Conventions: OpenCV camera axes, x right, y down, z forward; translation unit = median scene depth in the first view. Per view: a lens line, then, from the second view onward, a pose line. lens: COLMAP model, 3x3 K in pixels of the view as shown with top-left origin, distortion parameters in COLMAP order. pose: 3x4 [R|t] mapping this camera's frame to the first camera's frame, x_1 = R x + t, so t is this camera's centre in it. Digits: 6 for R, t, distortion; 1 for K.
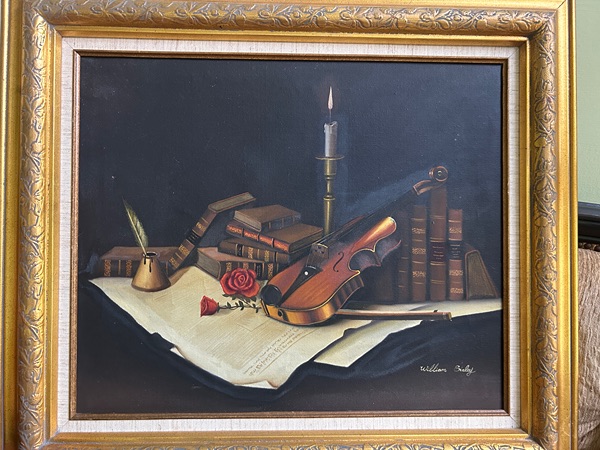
lens RADIAL K [[453.7, 0, 296.8], [0, 453.7, 224.0], [0, 0, 1]] dist [0.060766, -0.051900]
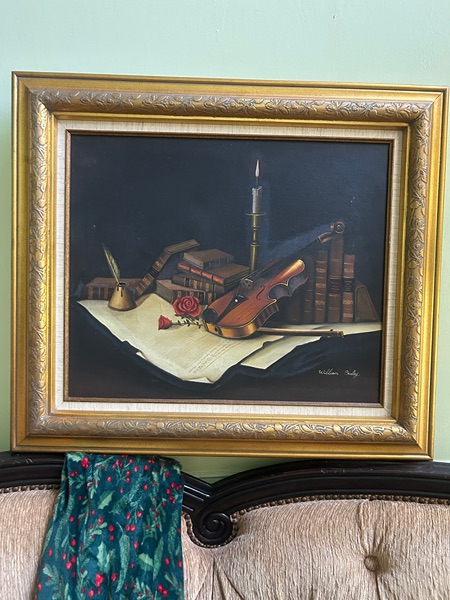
lens RADIAL K [[453.7, 0, 229.0], [0, 453.7, 300.6], [0, 0, 1]] dist [0.060766, -0.051900]
pose [[0.999685, 0.019395, -0.015927, 0.021069], [-0.018526, 0.998421, 0.053035, 0.038448], [0.016931, -0.052723, 0.998466, -0.348640]]
